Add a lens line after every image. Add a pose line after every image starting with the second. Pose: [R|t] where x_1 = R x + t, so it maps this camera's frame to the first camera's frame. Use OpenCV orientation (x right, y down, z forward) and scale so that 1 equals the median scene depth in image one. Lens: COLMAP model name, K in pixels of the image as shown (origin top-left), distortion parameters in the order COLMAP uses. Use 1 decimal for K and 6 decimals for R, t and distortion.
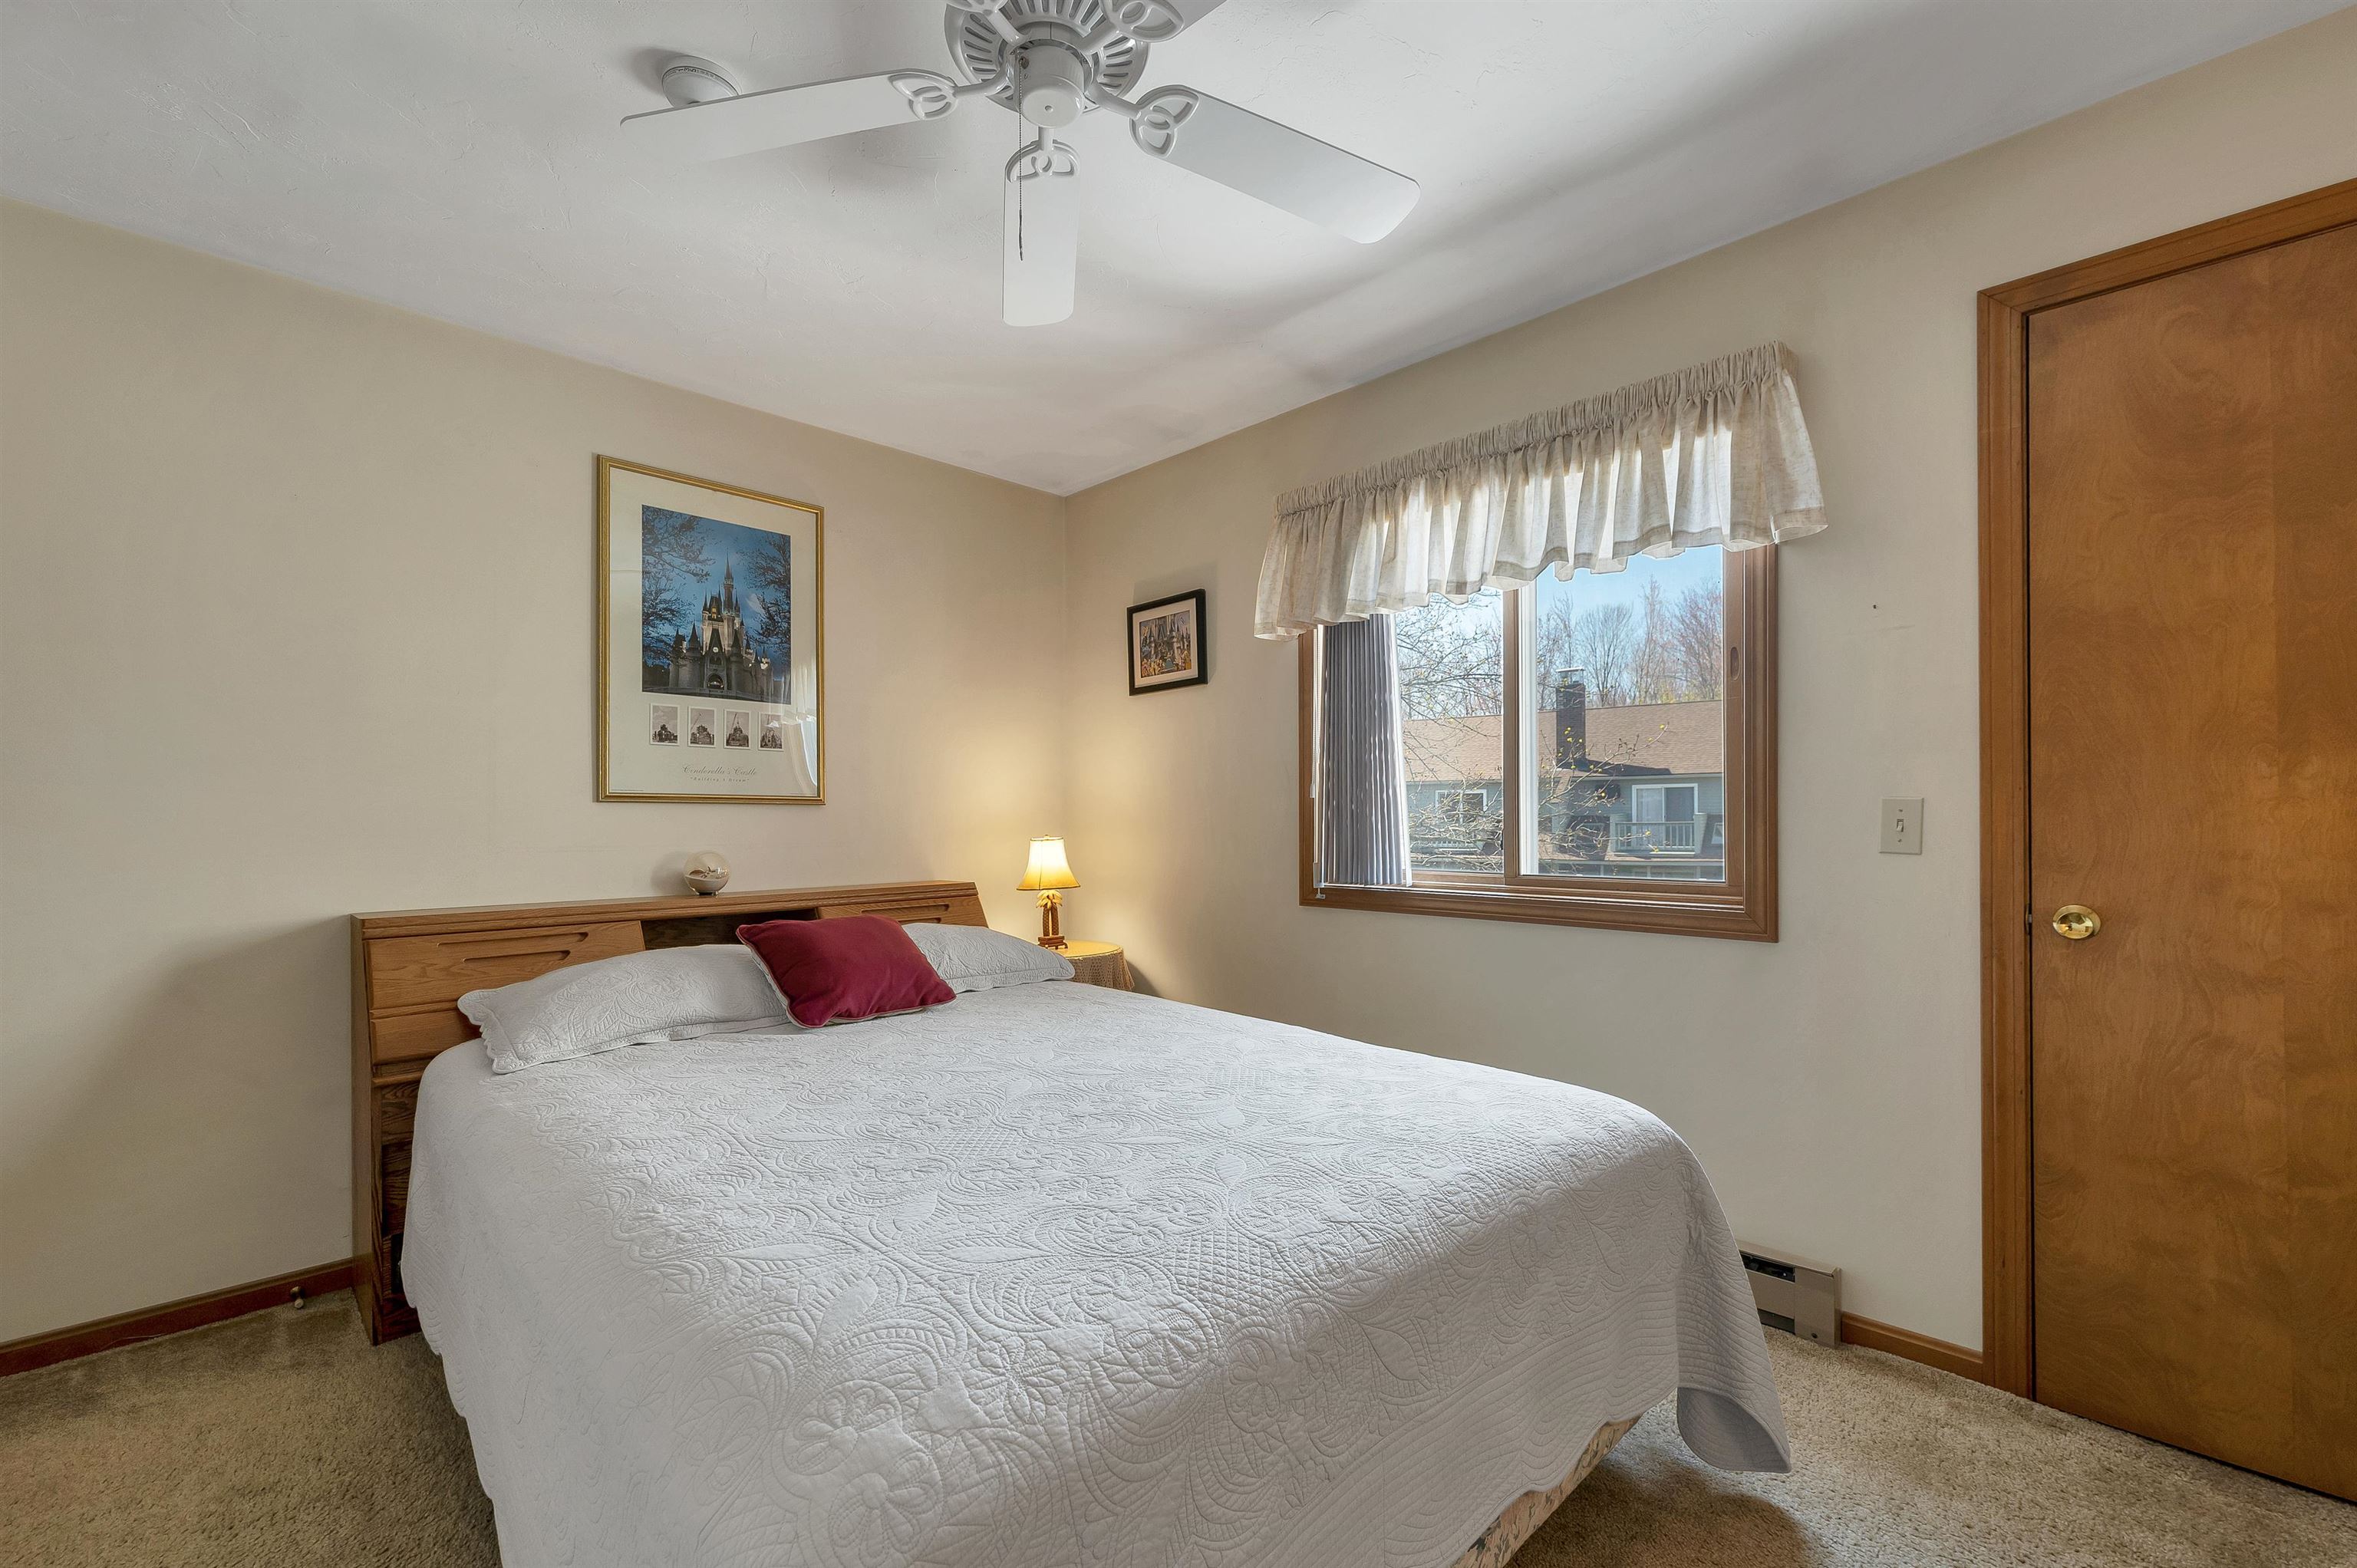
lens RADIAL K [[998.3, 0, 1164.8], [0, 998.3, 811.9], [0, 0, 1]] dist [0.019641, -0.000216]
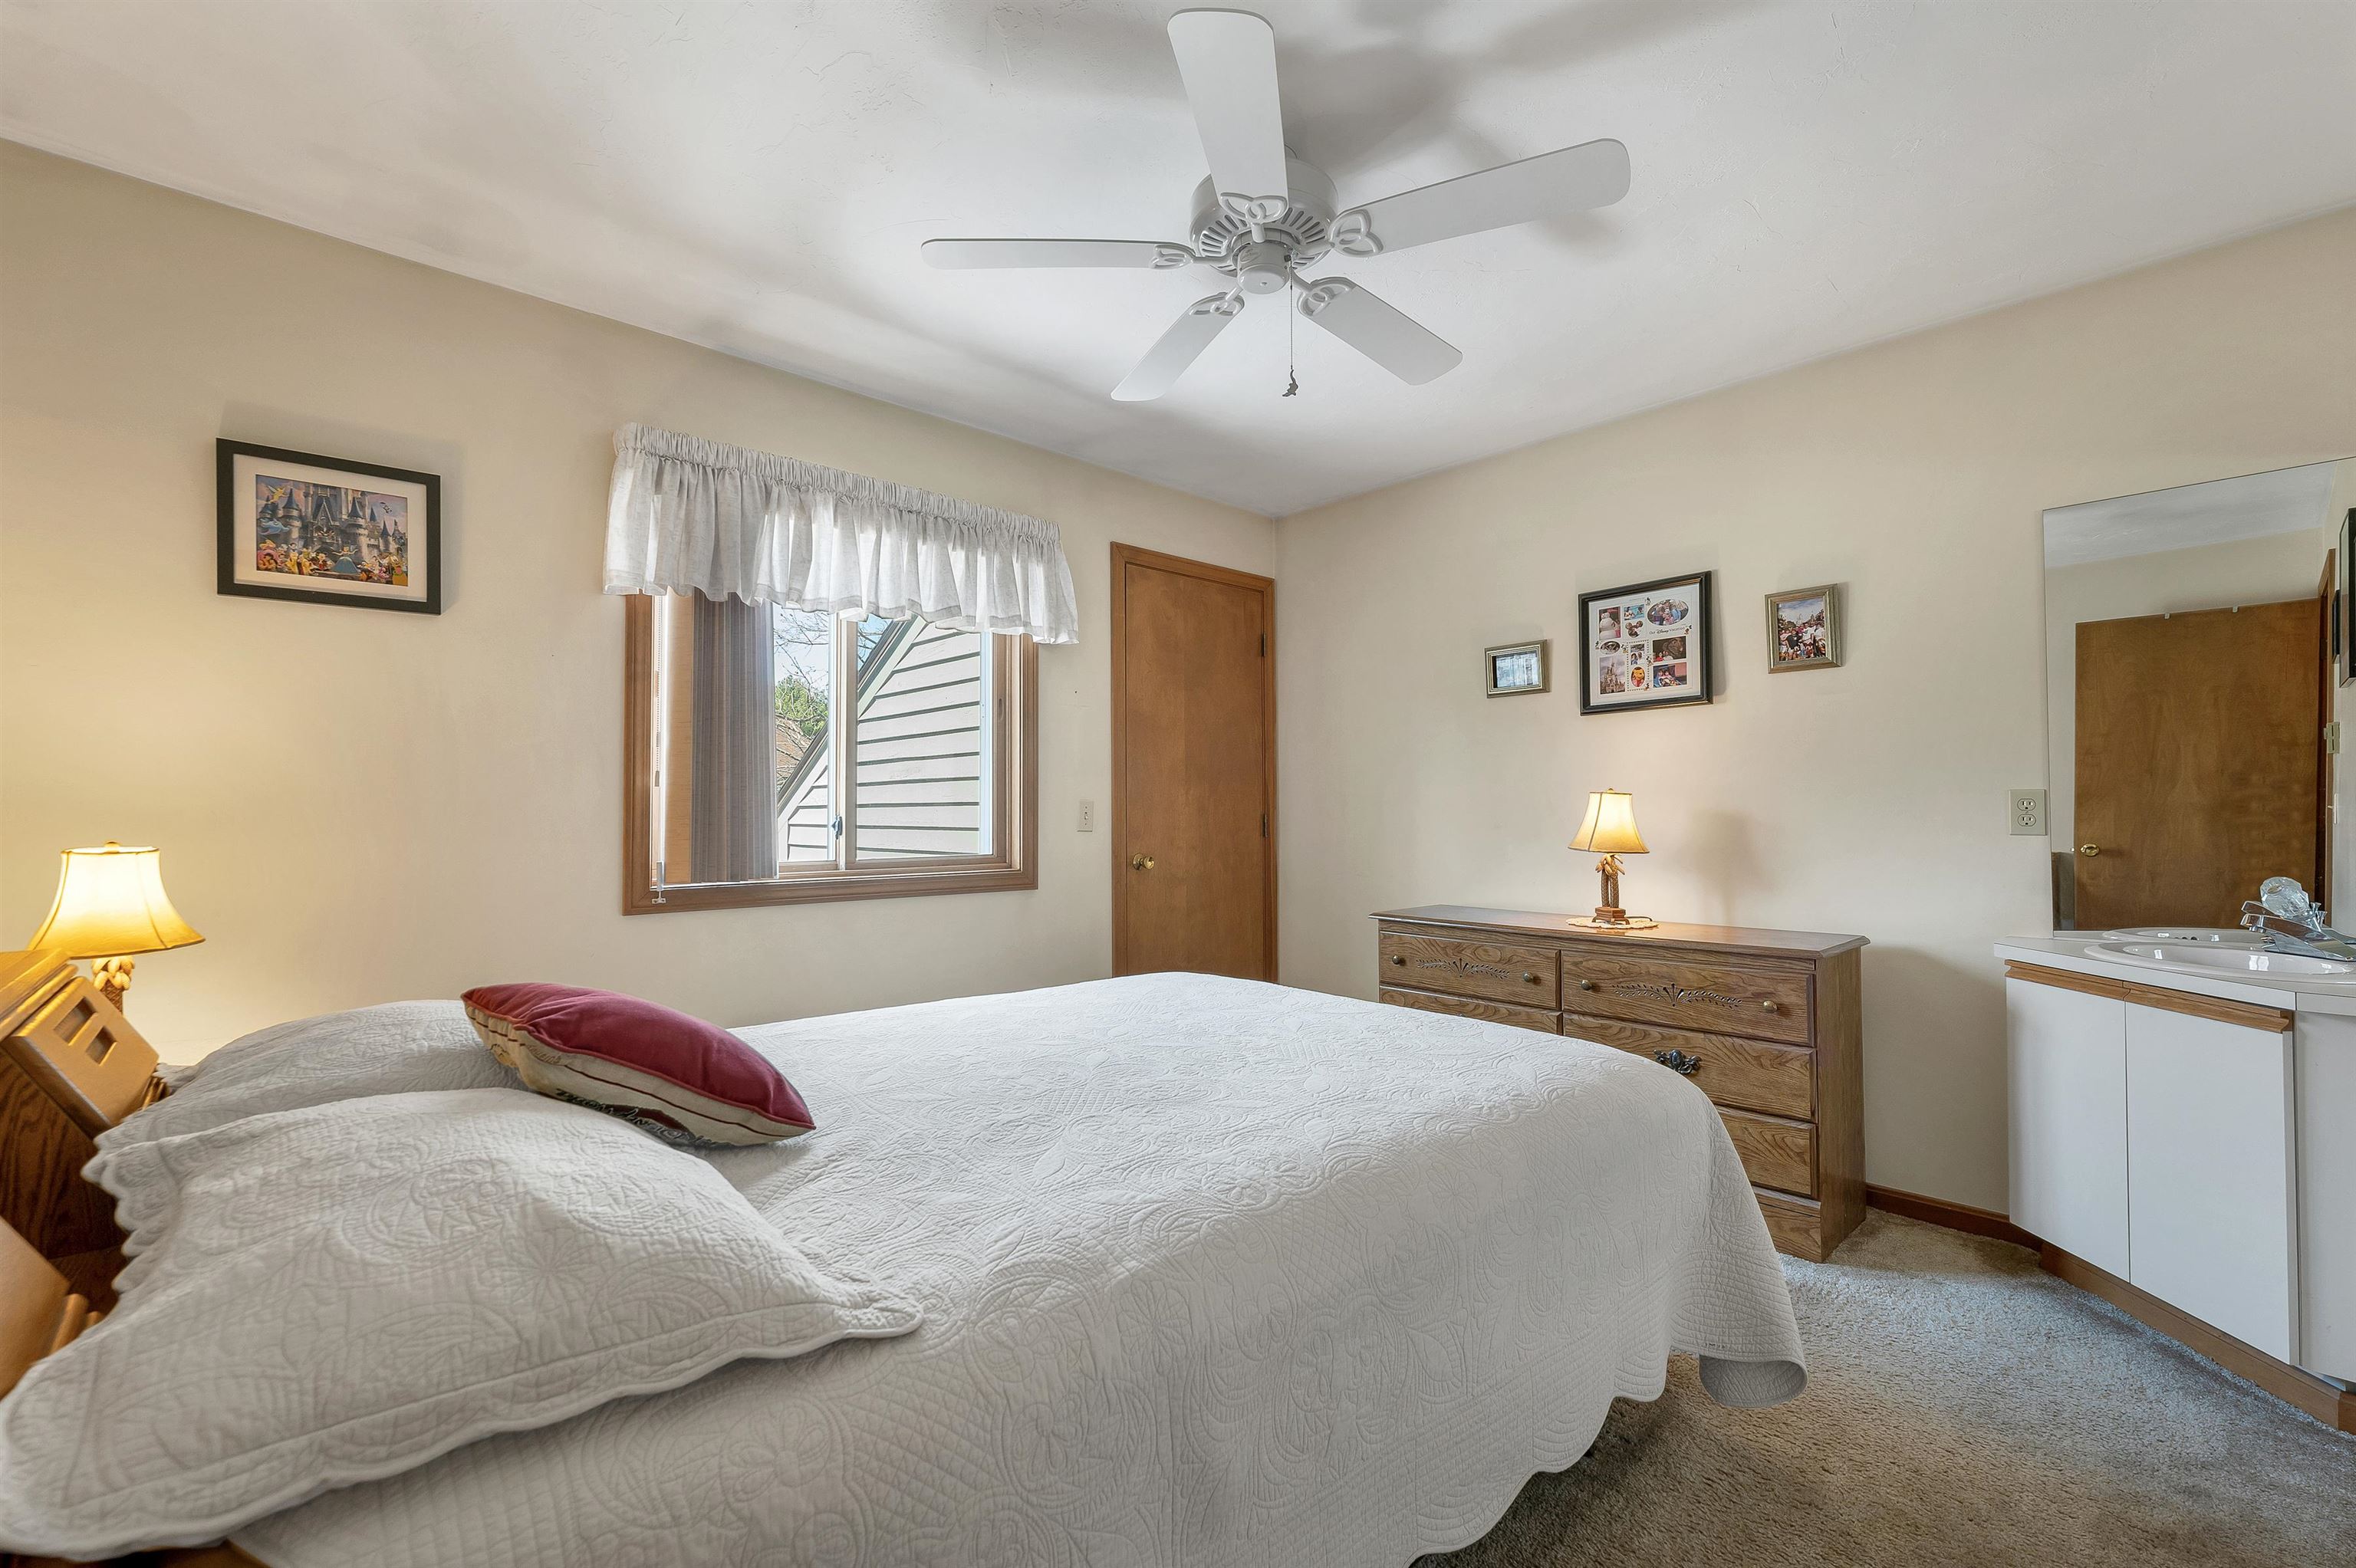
lens RADIAL K [[997.8, 0, 1164.3], [0, 997.8, 811.9], [0, 0, 1]] dist [0.019641, -0.000216]
pose [[0.042997, 0.002981, 0.999071, -0.798895], [-0.006993, 0.999972, -0.002682, 0.007229], [-0.999051, -0.006871, 0.043017, 0.595566]]
